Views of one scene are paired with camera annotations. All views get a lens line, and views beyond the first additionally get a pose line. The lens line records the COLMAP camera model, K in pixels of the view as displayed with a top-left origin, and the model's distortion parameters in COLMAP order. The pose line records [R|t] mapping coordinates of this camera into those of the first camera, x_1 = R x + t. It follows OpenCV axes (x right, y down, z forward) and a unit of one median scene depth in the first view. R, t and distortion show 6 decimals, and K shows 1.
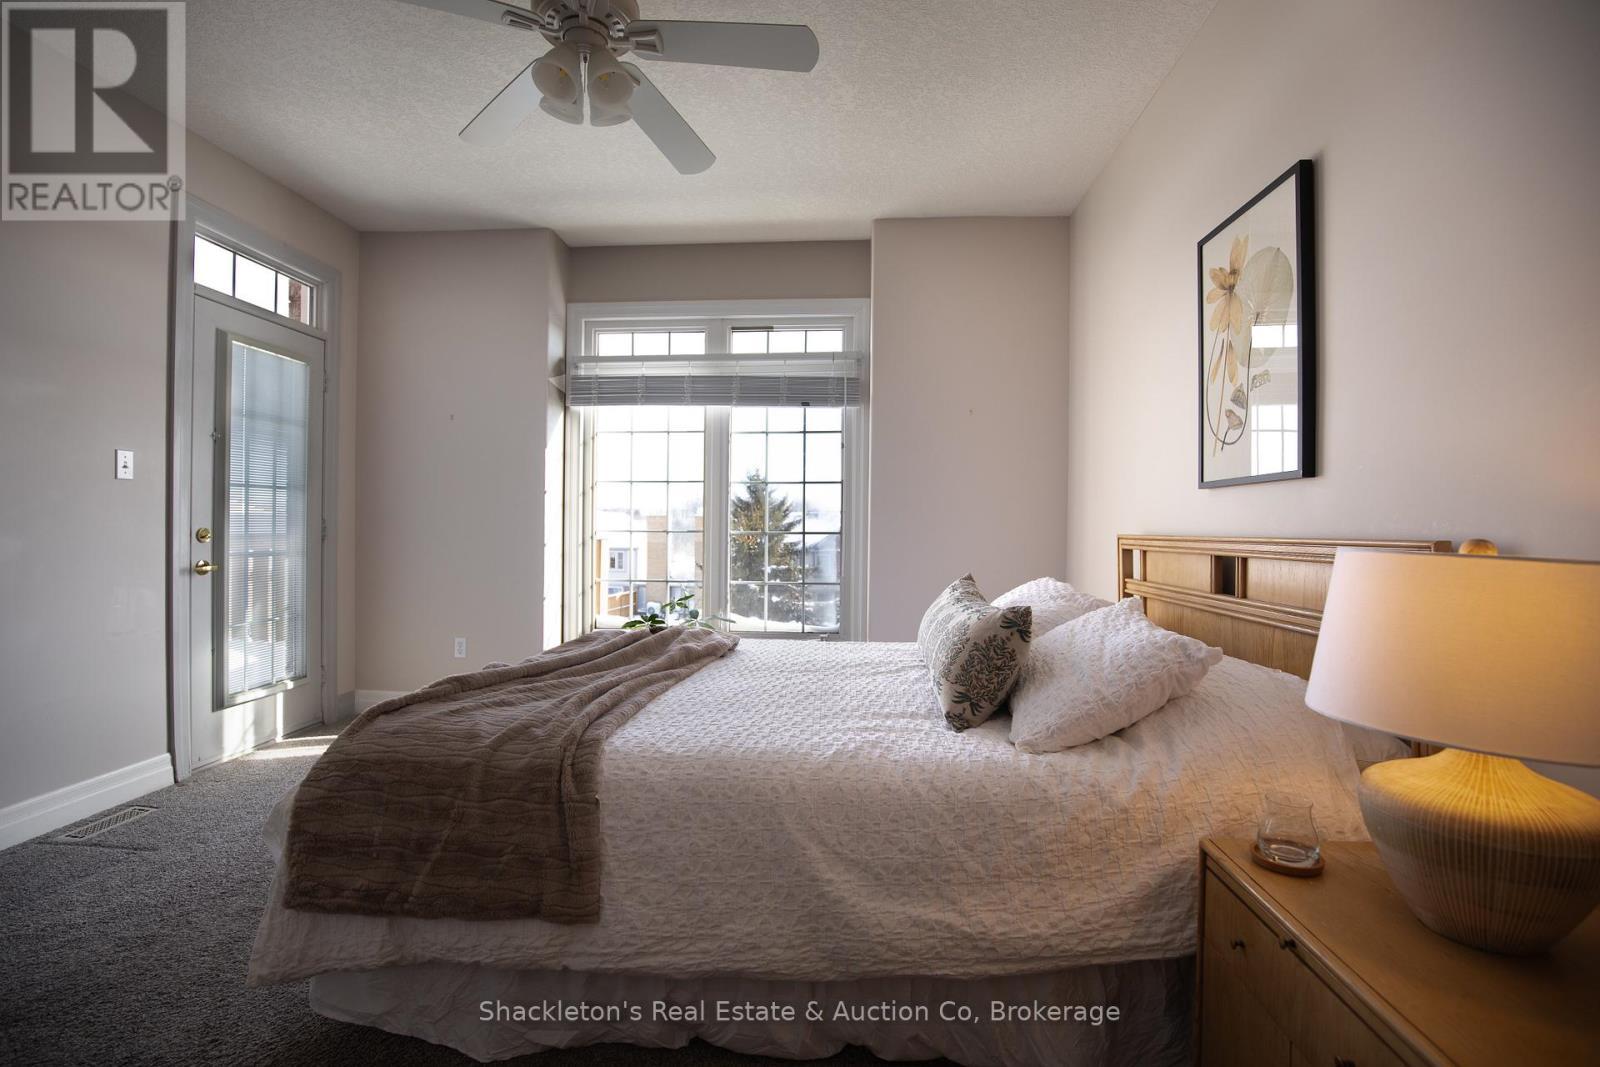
lens RADIAL K [[725.9, 0, 802.9], [0, 725.9, 533.9], [0, 0, 1]] dist [-0.034863, 0.000121]
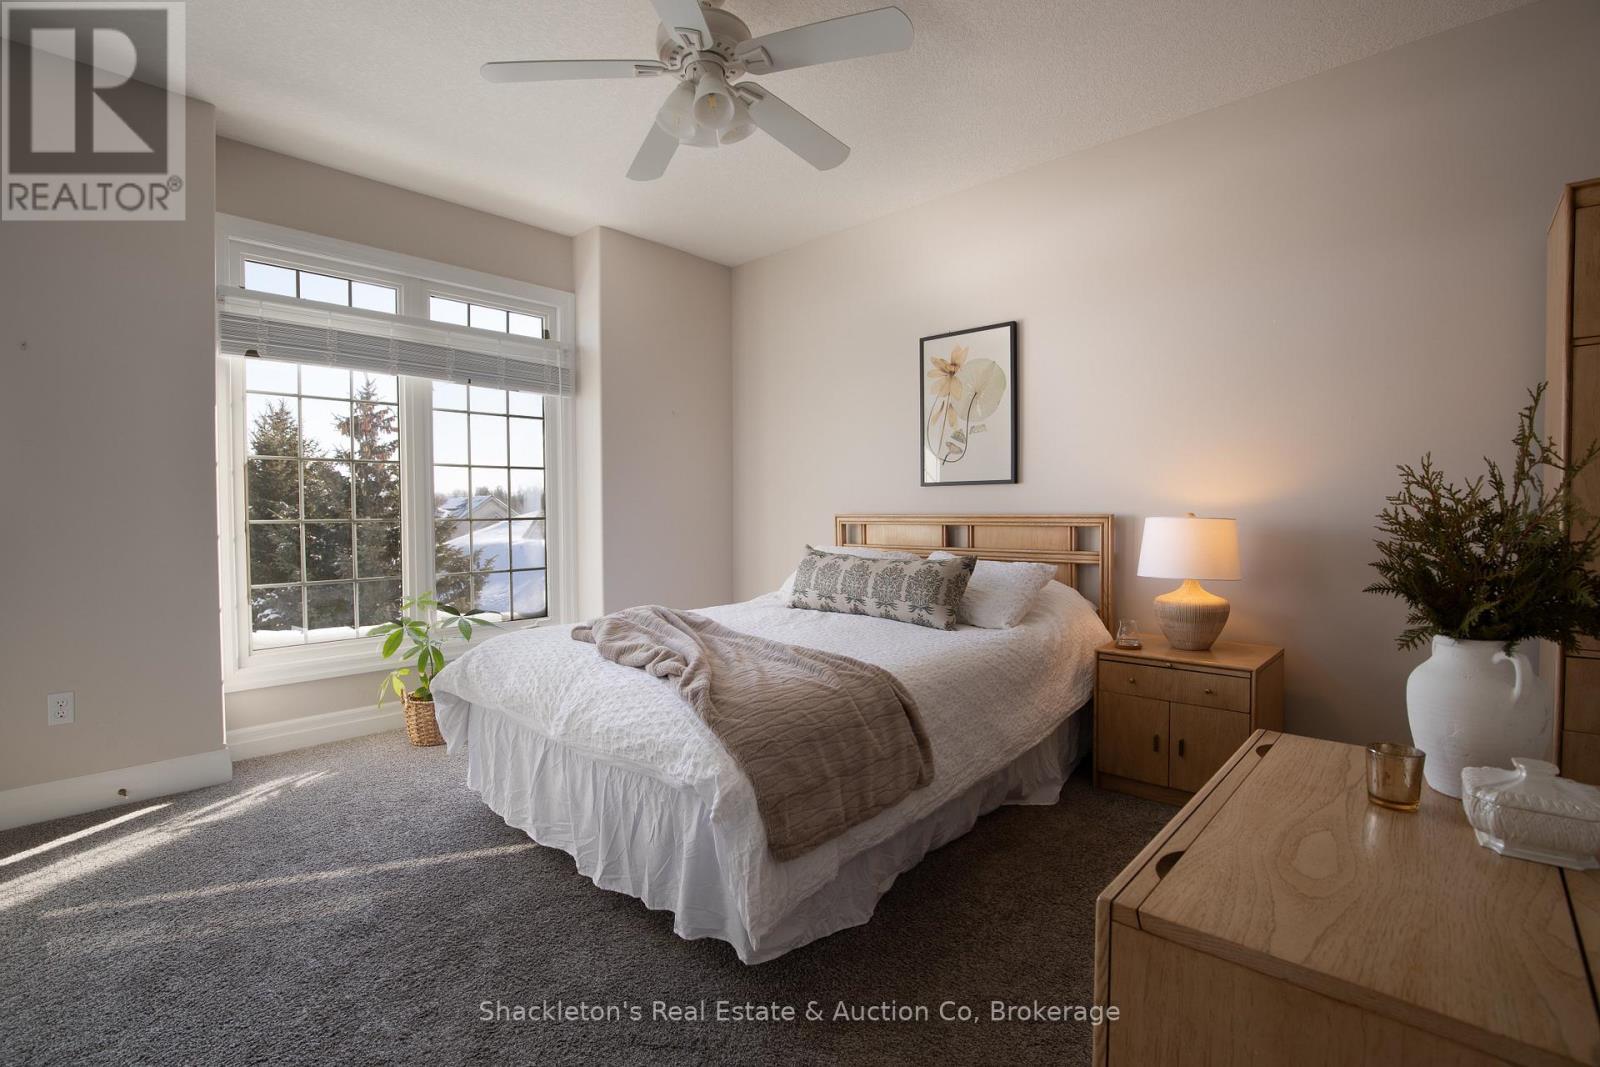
lens RADIAL K [[725.9, 0, 802.4], [0, 725.9, 529.2], [0, 0, 1]] dist [-0.034863, 0.000121]
pose [[0.619472, -0.030907, 0.784410, -0.754127], [0.017215, 0.999519, 0.025788, -0.008743], [-0.784830, -0.002471, 0.619706, 0.132540]]
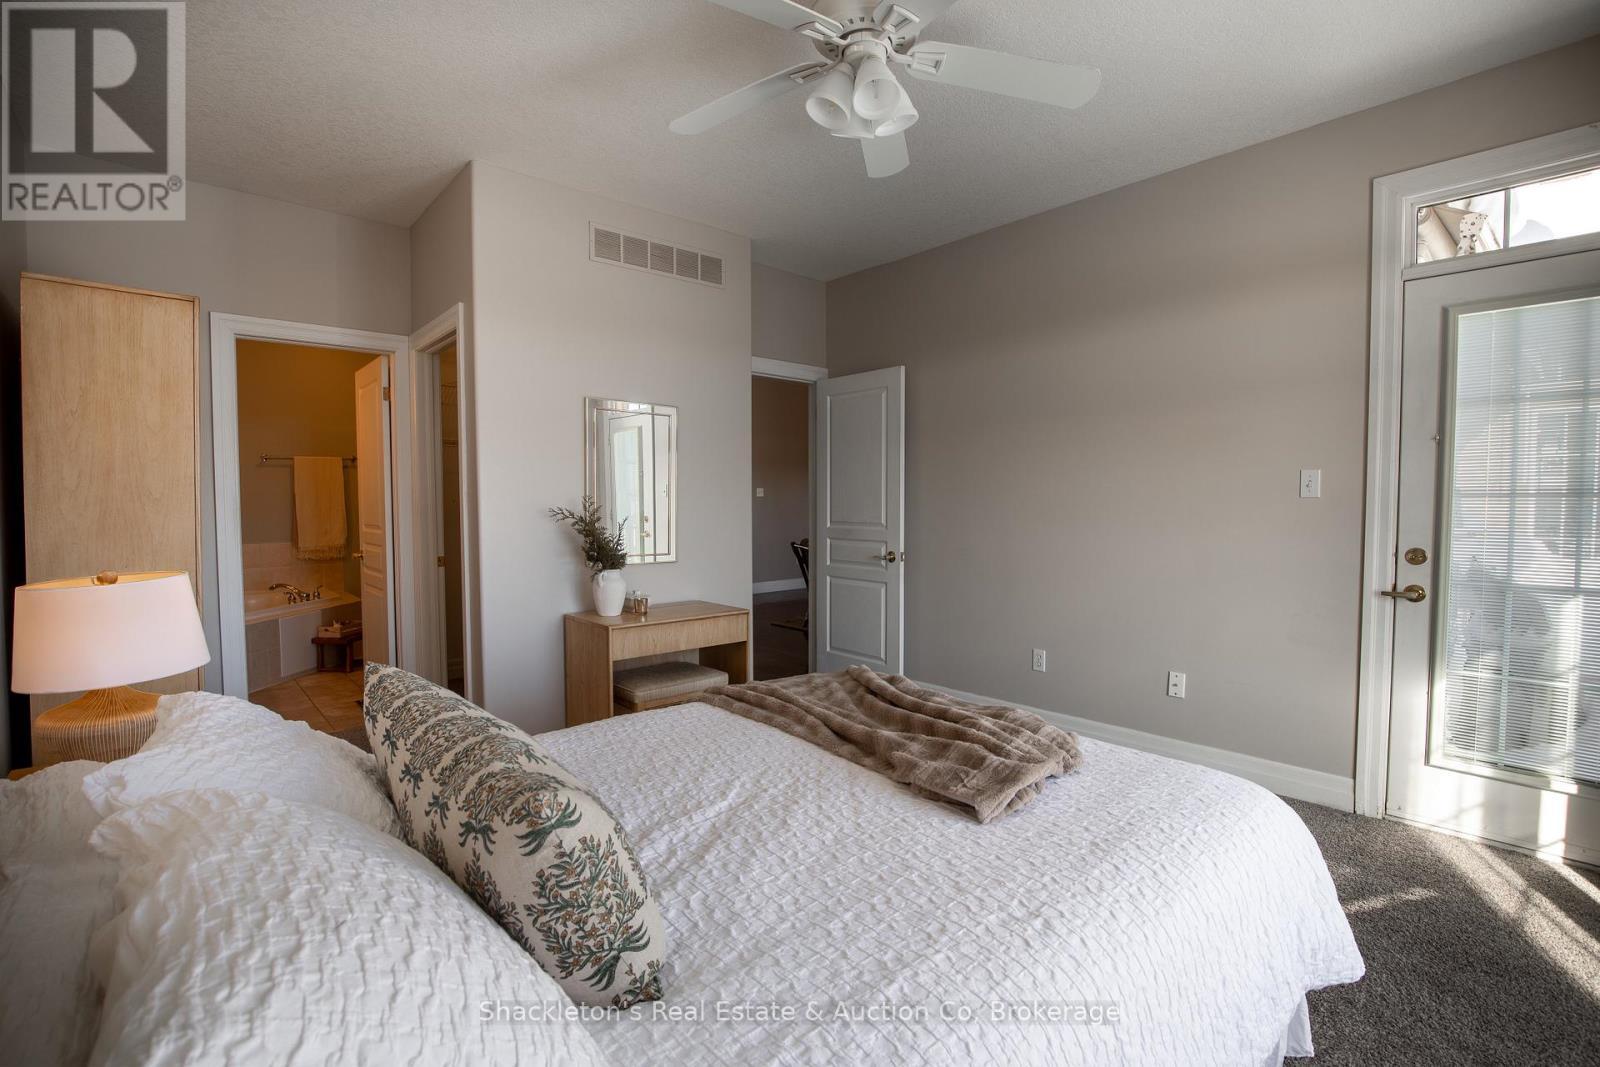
lens RADIAL K [[725.9, 0, 801.5], [0, 725.9, 530.3], [0, 0, 1]] dist [-0.034863, 0.000121]
pose [[-0.712703, 0.013733, -0.701331, 0.297242], [-0.015422, 0.999260, 0.035239, -0.049314], [0.701296, 0.035931, -0.711964, 1.123194]]
